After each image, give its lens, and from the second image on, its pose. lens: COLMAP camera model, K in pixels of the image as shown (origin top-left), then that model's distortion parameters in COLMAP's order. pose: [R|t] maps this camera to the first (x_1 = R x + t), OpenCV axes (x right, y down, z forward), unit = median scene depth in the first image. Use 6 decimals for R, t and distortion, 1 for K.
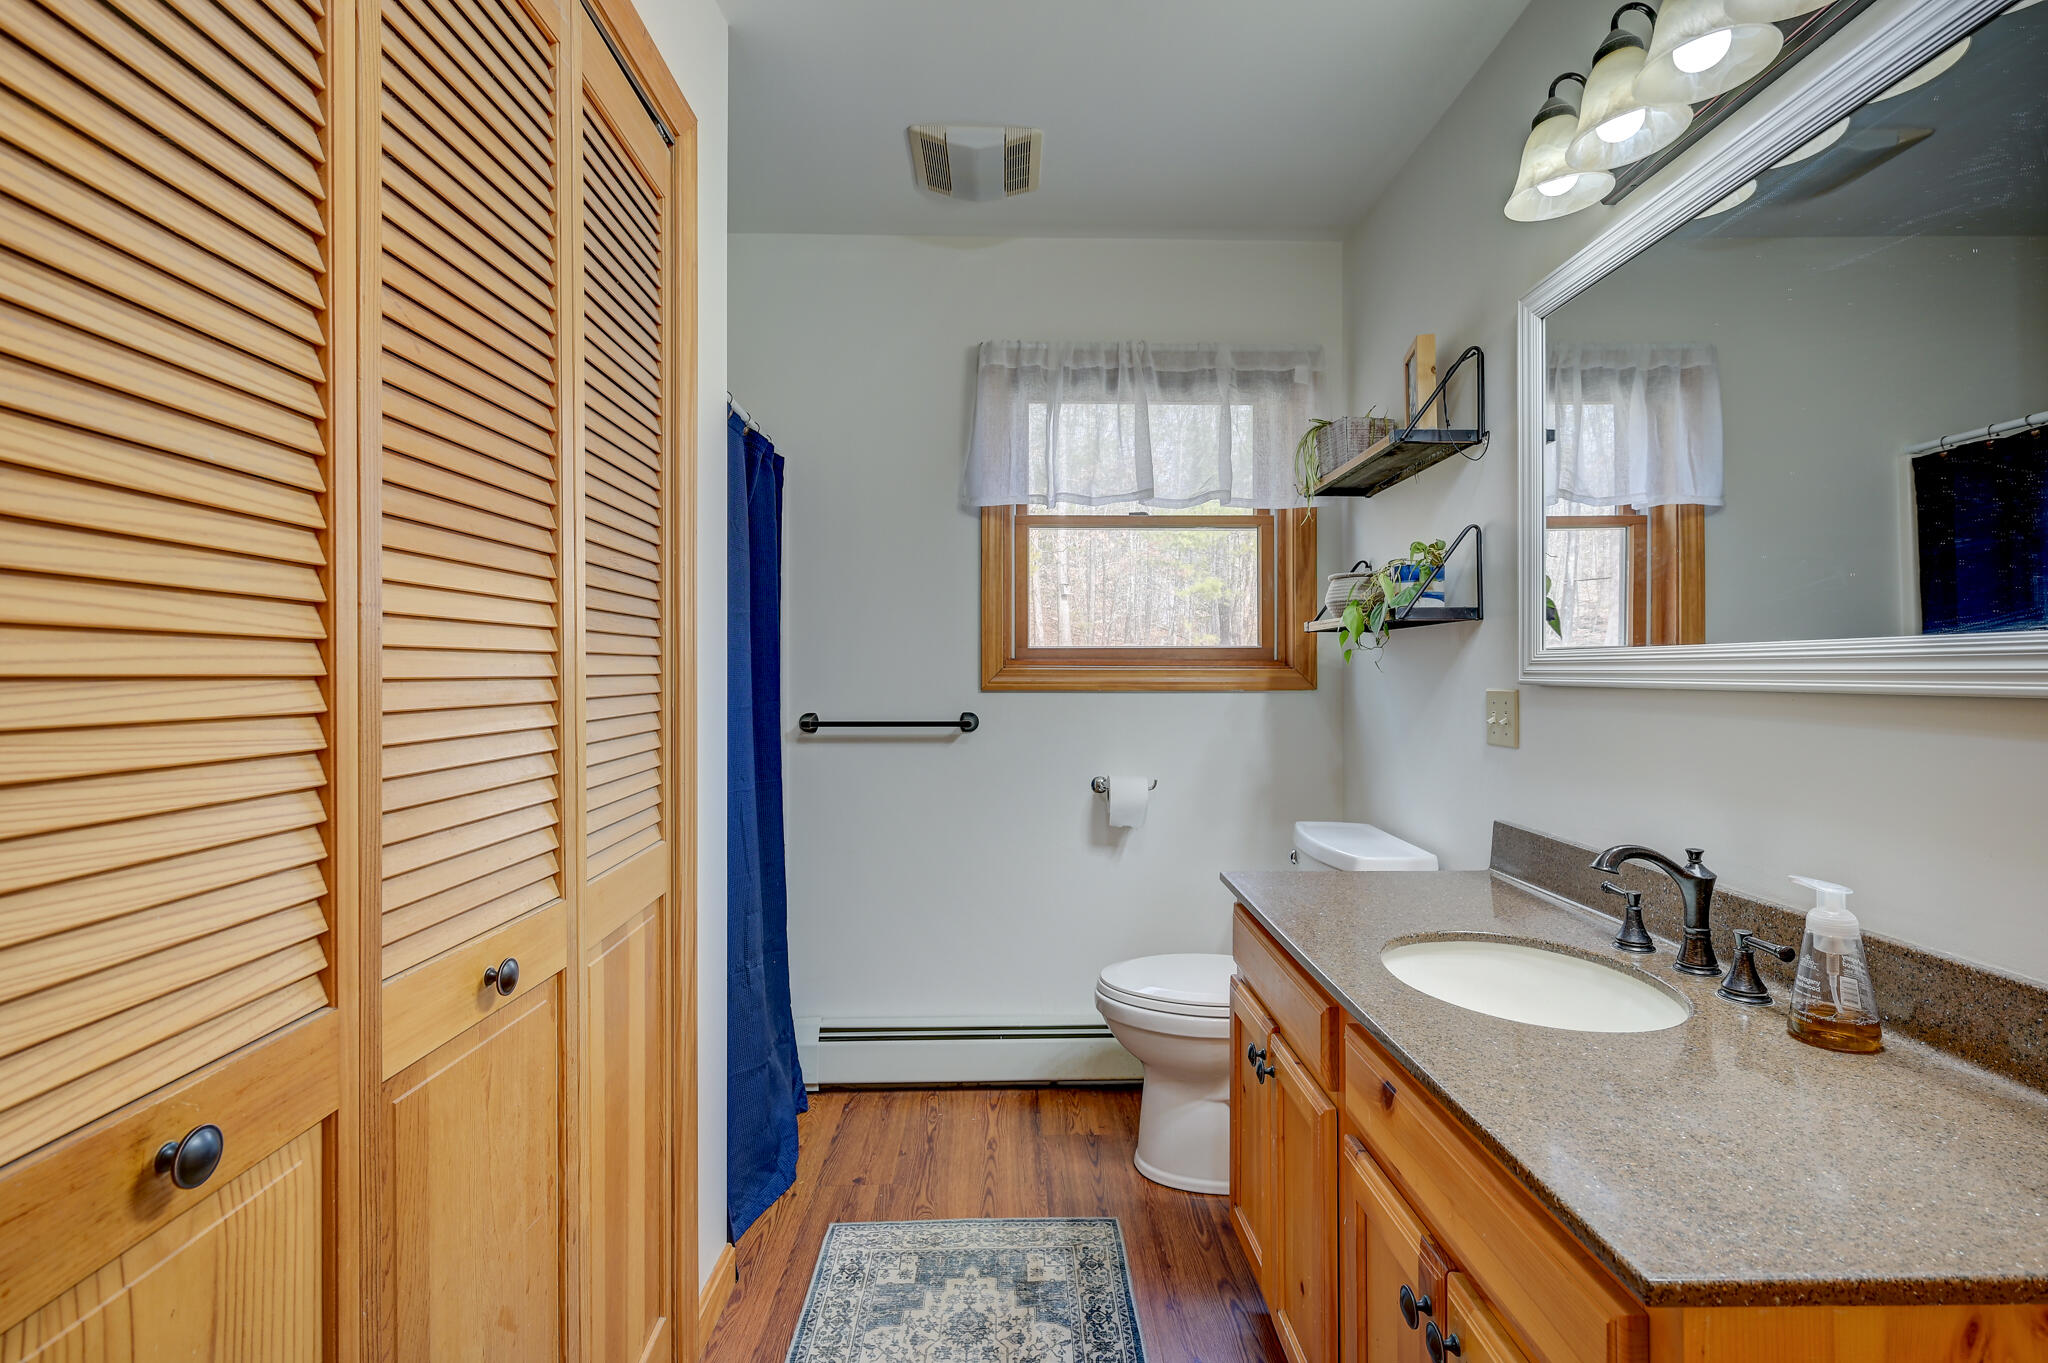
lens RADIAL K [[970.5, 0, 1027.4], [0, 970.5, 672.9], [0, 0, 1]] dist [-0.000050, 0.000145]
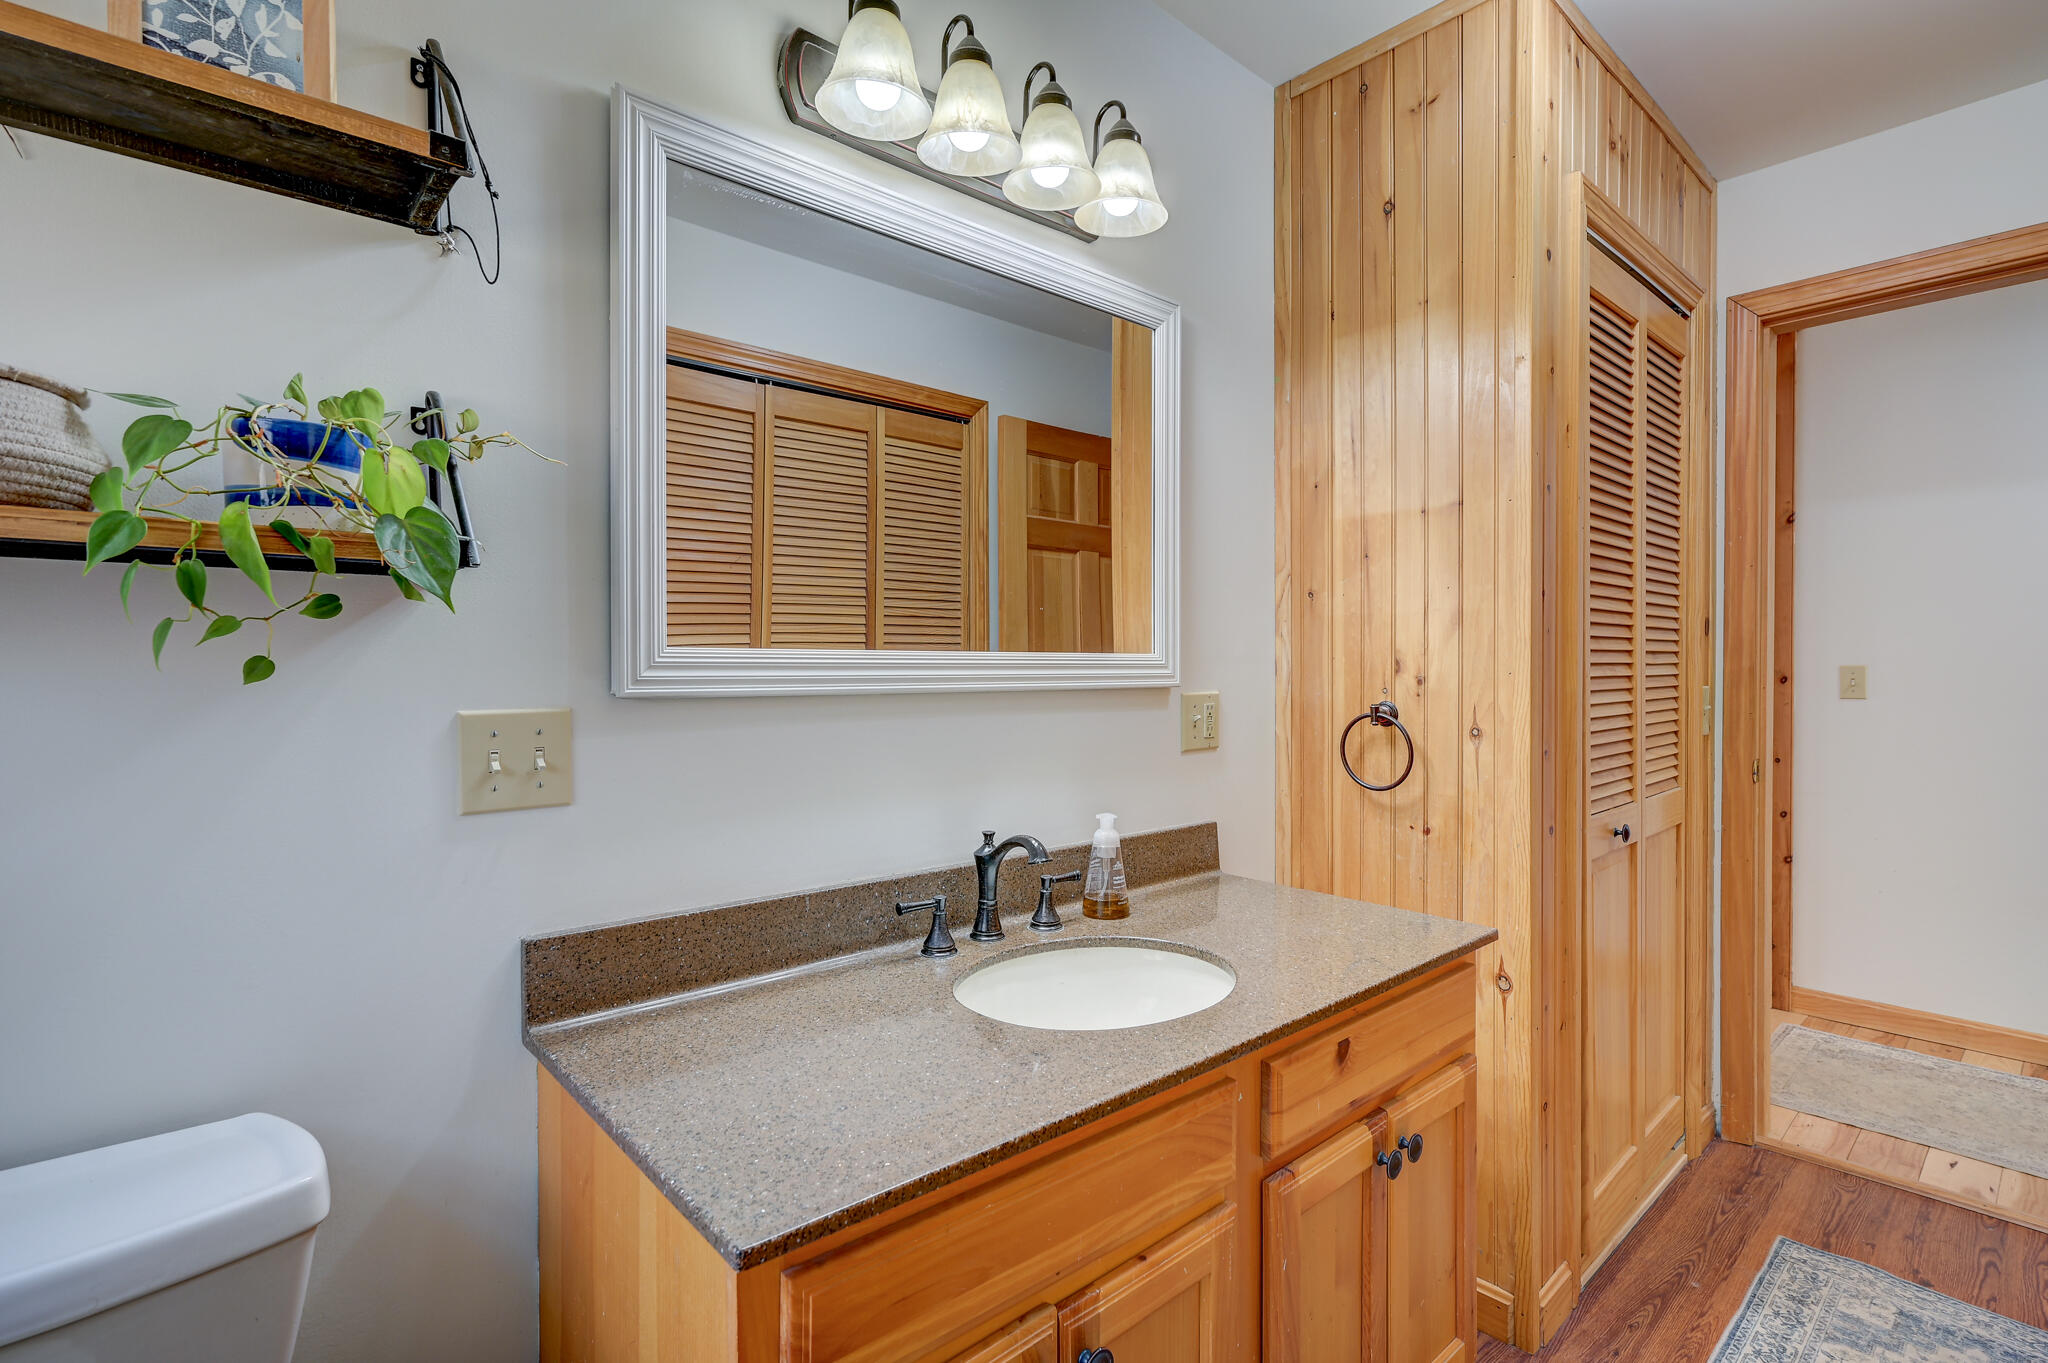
lens RADIAL K [[970.5, 0, 1027.4], [0, 970.5, 672.9], [0, 0, 1]] dist [-0.000050, 0.000145]
pose [[-0.645093, 0.002315, 0.764100, -0.206362], [0.005719, 0.999982, 0.001798, -0.004717], [-0.764083, 0.005530, -0.645095, 1.730759]]
